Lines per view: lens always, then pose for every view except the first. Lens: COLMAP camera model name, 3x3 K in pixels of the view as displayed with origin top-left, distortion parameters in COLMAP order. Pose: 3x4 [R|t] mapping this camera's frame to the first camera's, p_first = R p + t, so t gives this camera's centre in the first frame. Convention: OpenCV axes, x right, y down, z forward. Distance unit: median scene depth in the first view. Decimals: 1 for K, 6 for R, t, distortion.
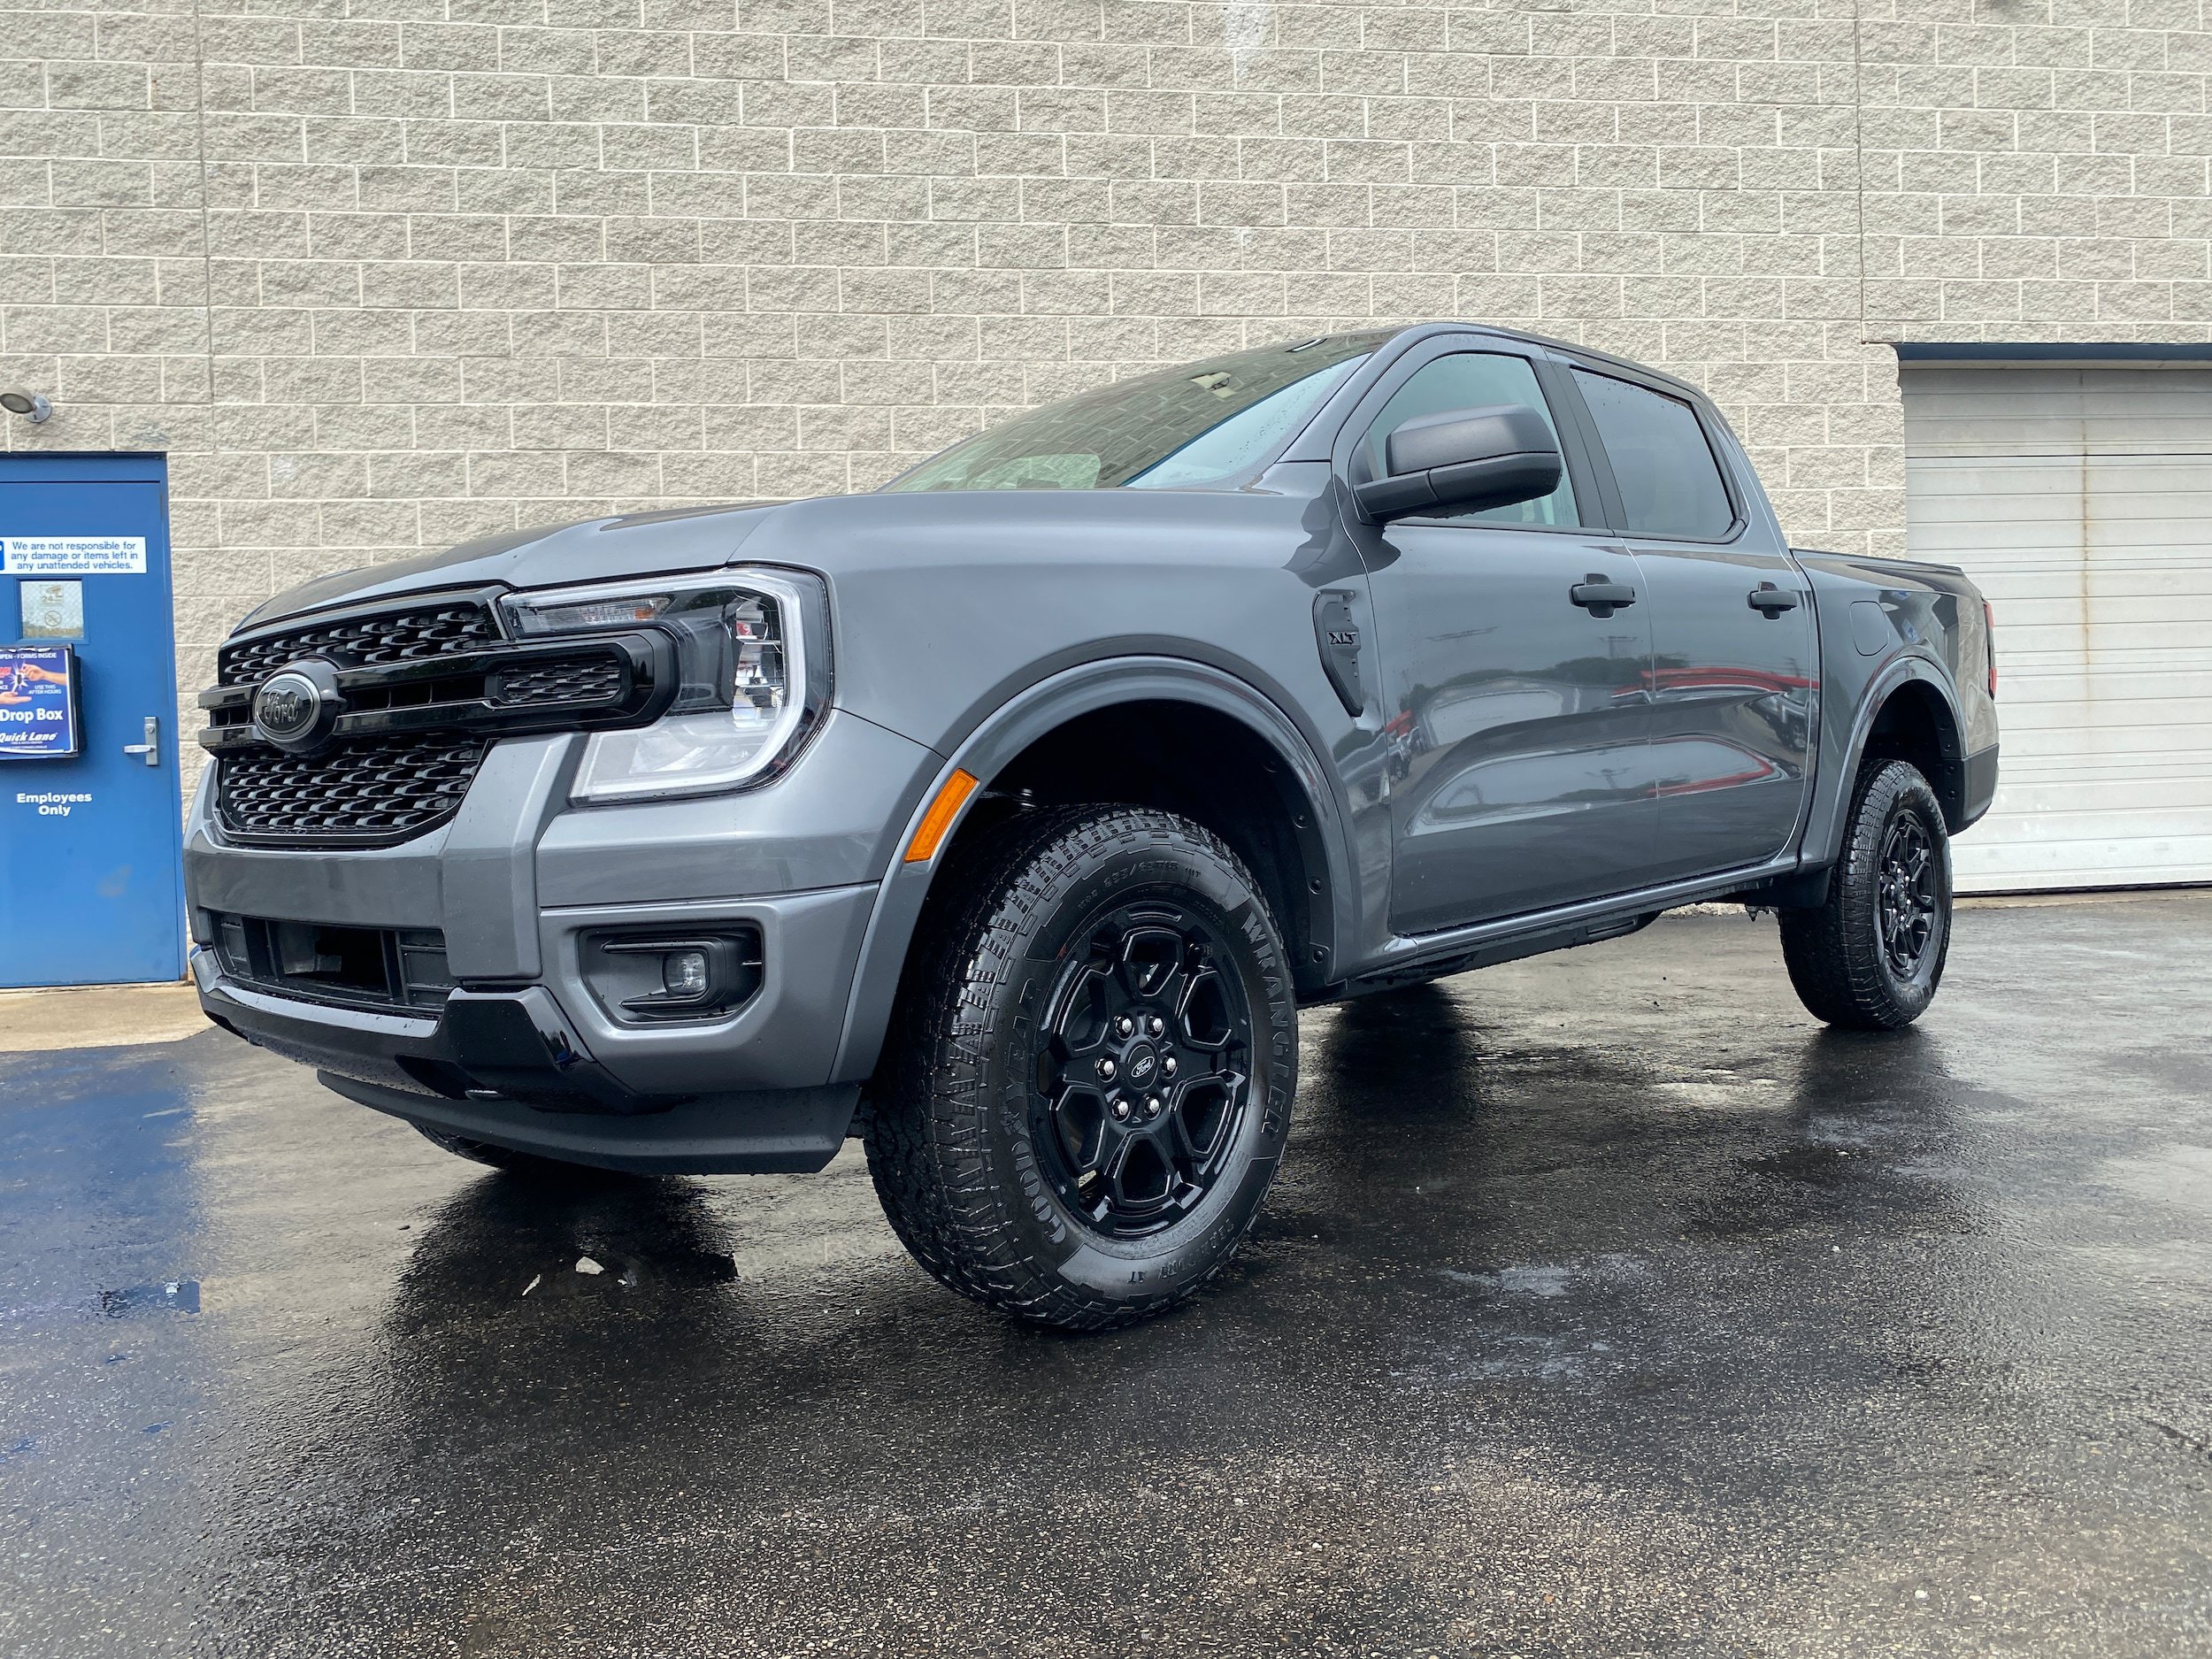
lens RADIAL K [[1697.0, 0, 1081.8], [0, 1697.0, 814.6], [0, 0, 1]] dist [0.018044, -0.013400]
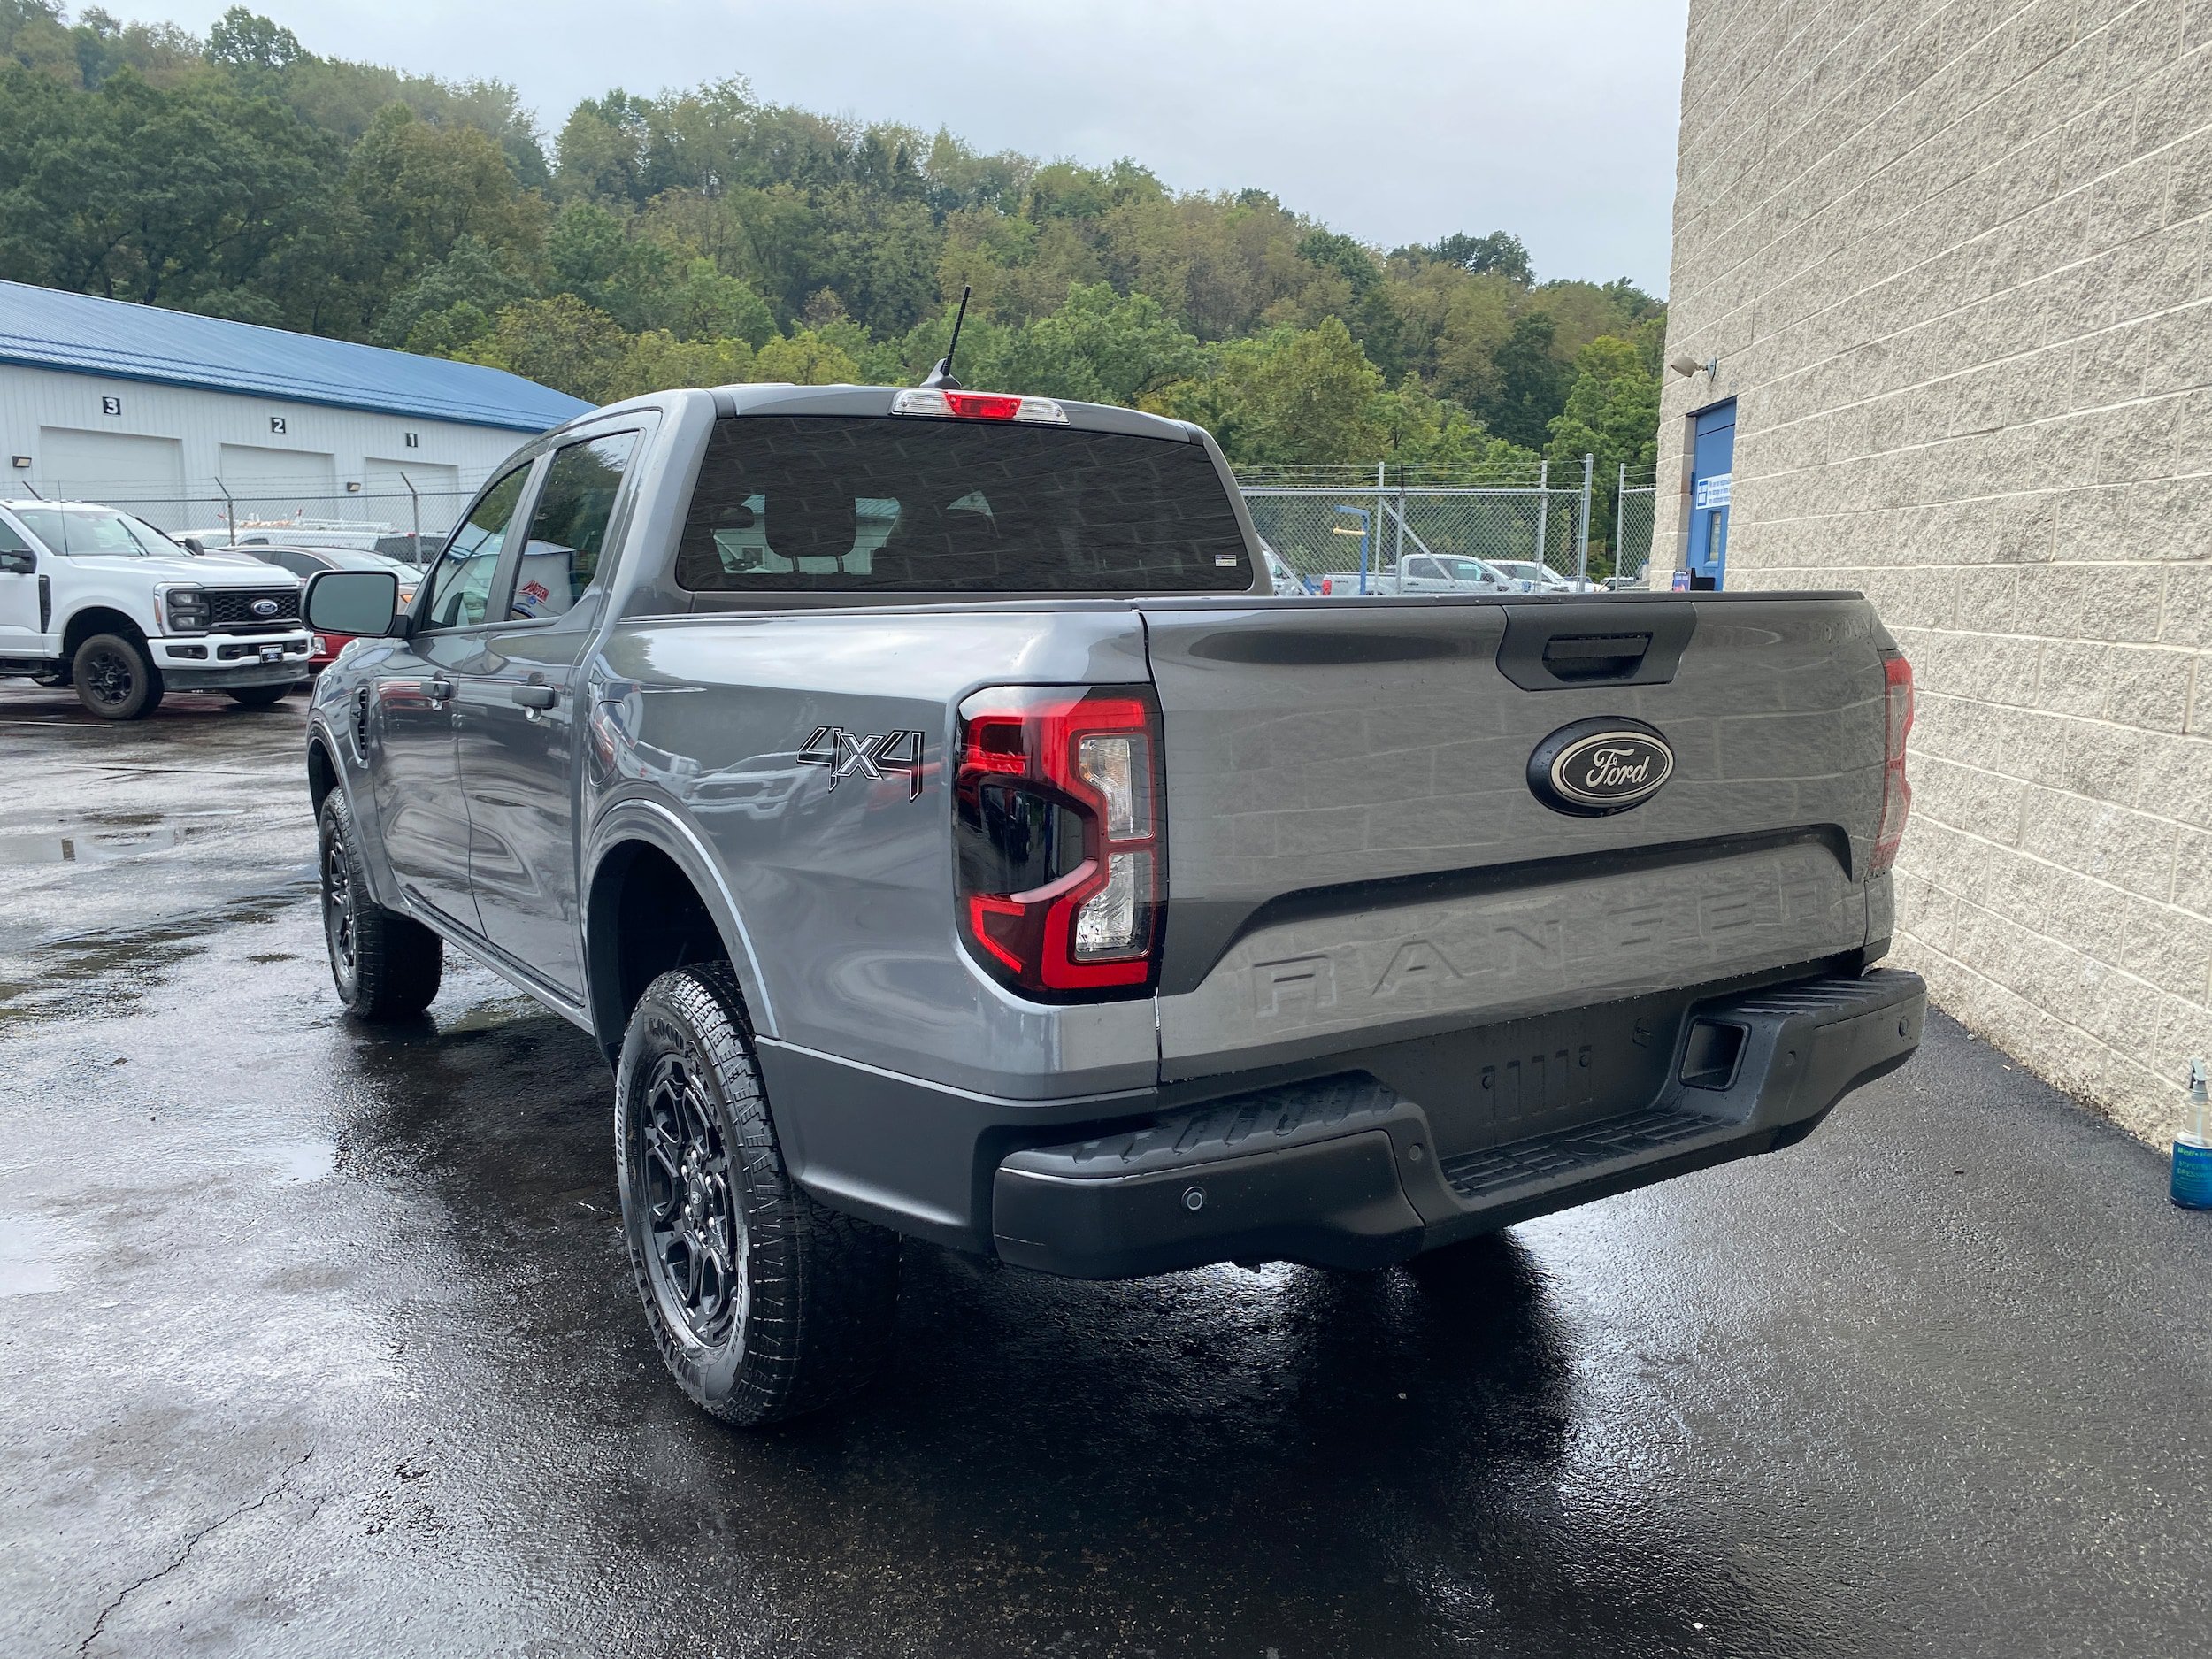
lens RADIAL K [[1697.0, 0, 1108.7], [0, 1697.0, 846.5], [0, 0, 1]] dist [0.018044, -0.013400]
pose [[-0.219642, 0.180681, -0.958703, 0.651752], [-0.017992, 0.981783, 0.189153, -0.121781], [0.975415, 0.058795, -0.212390, 0.823449]]
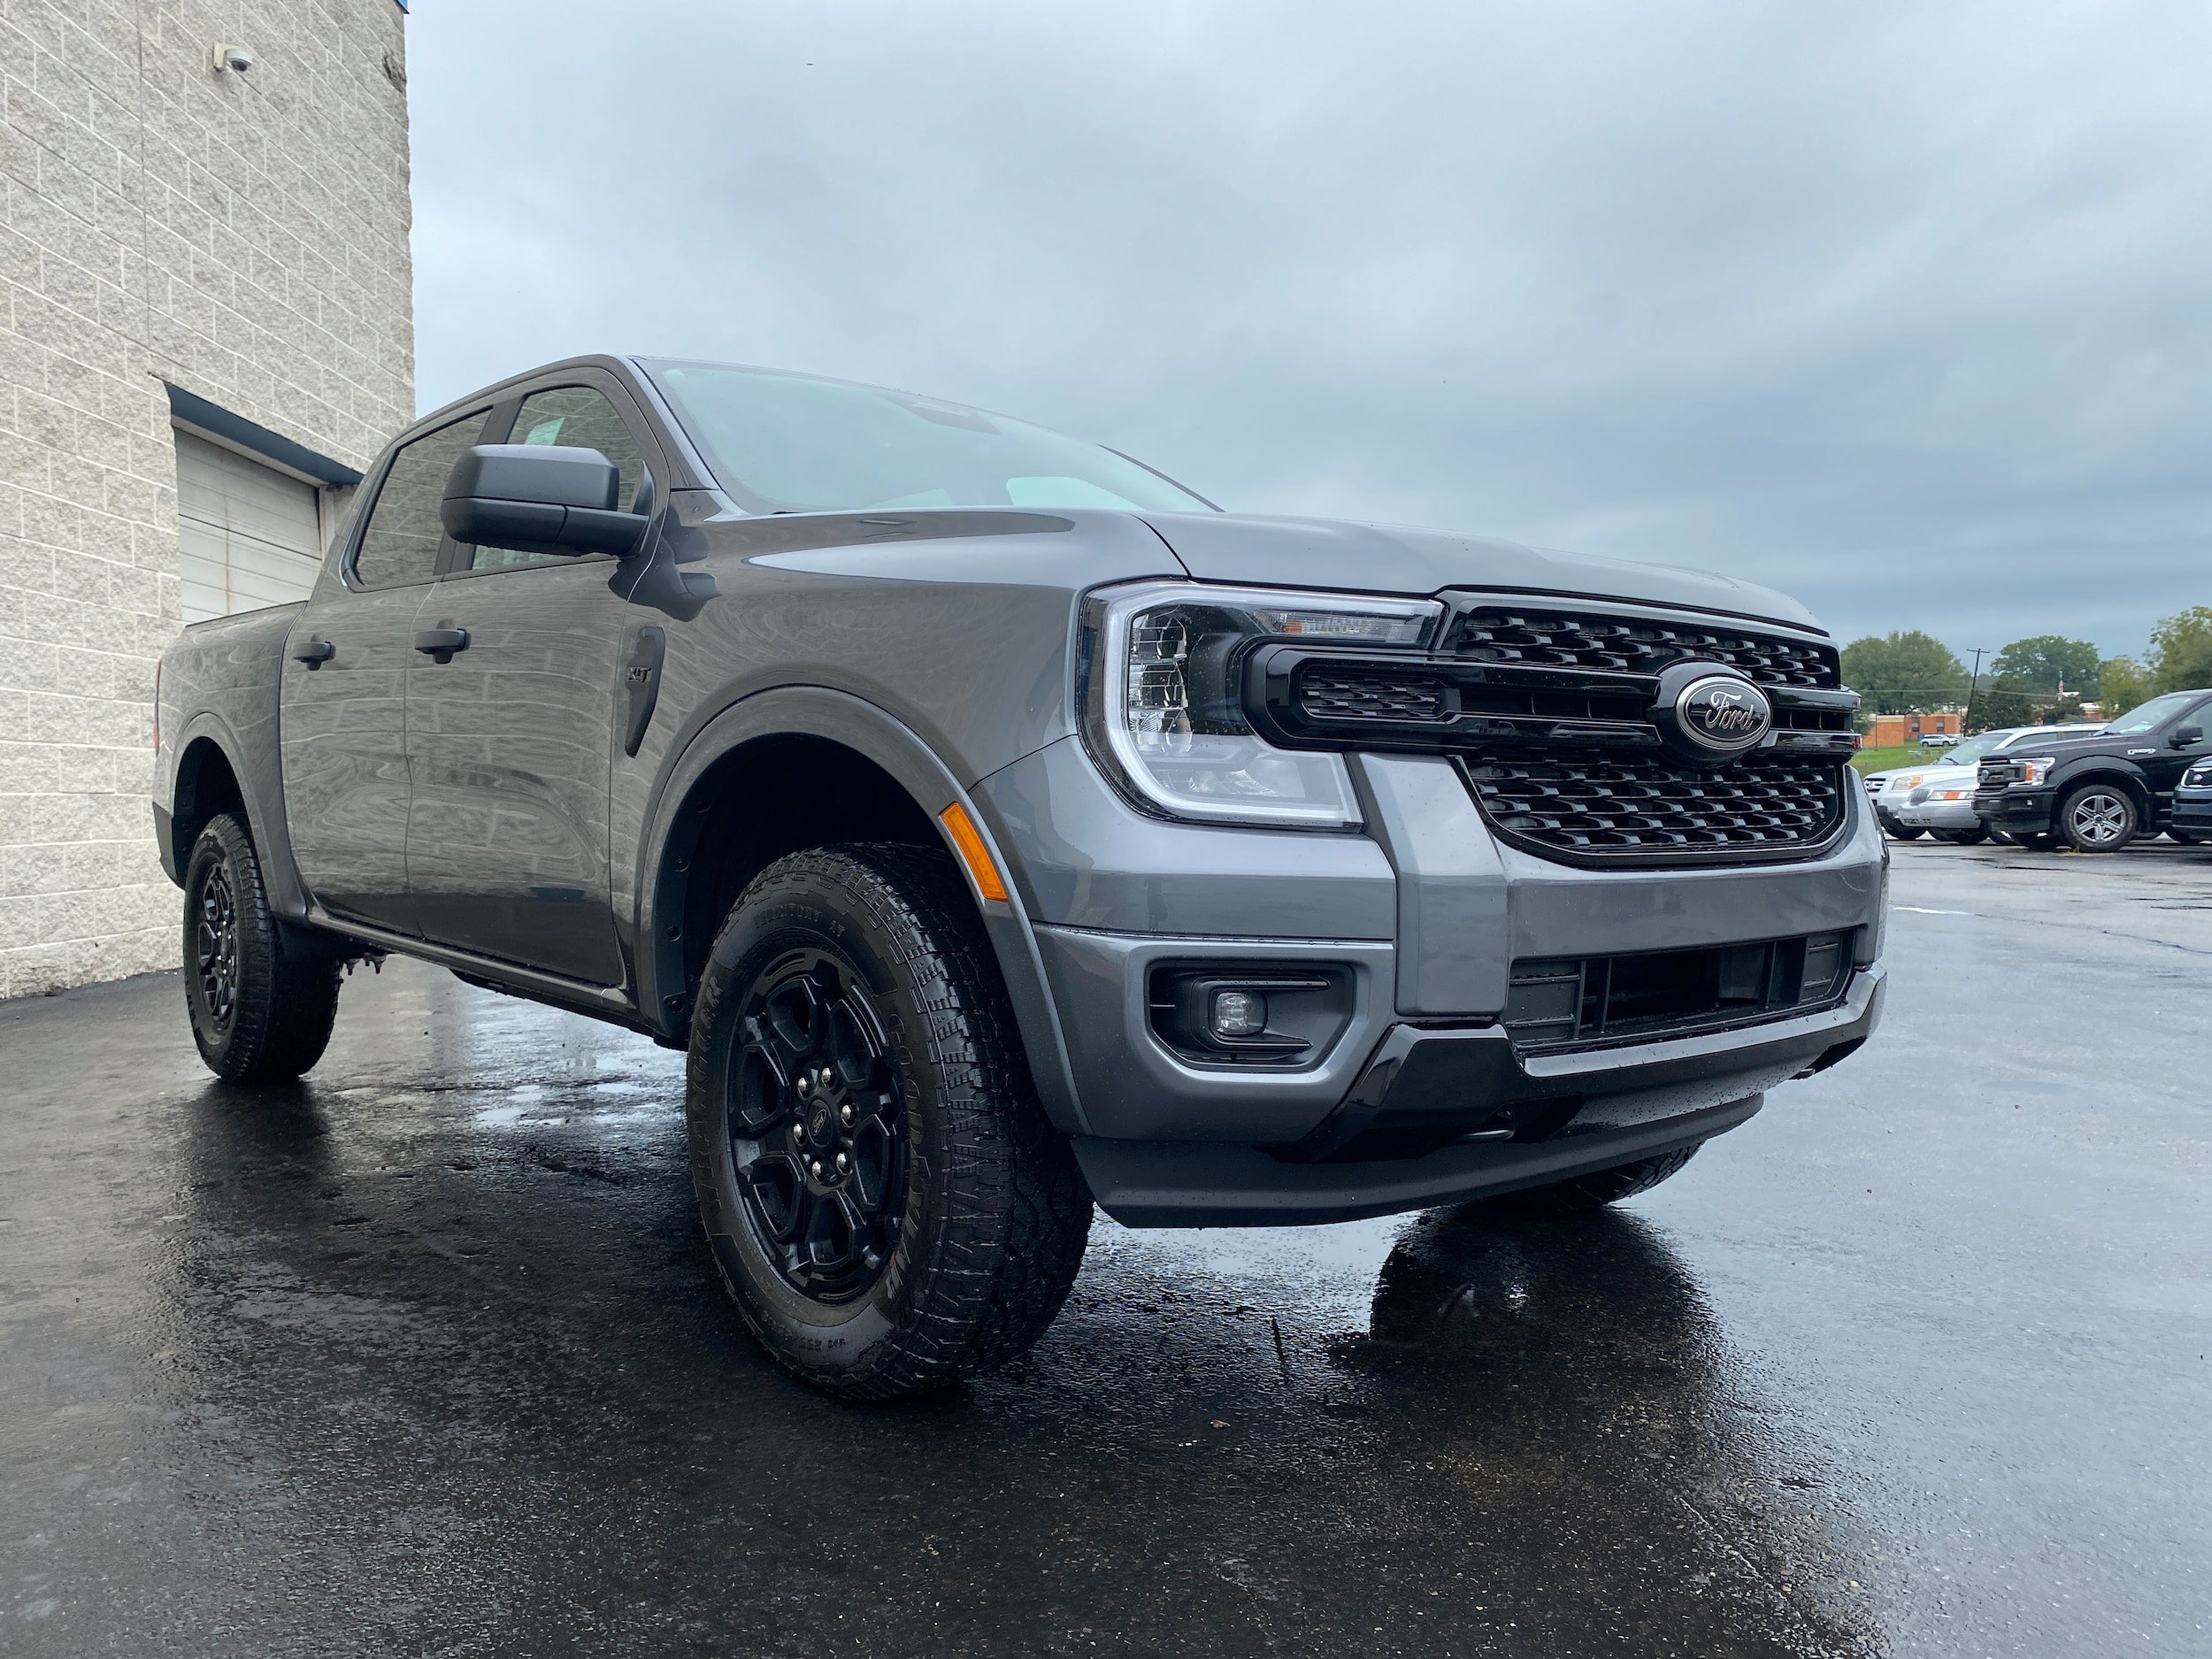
lens RADIAL K [[1697.0, 0, 1105.1], [0, 1697.0, 852.3], [0, 0, 1]] dist [0.018044, -0.013400]
pose [[0.099421, -0.001961, 0.995044, -0.478203], [0.022637, 0.999744, -0.000291, 0.002151], [-0.994788, 0.022553, 0.099440, 0.420485]]
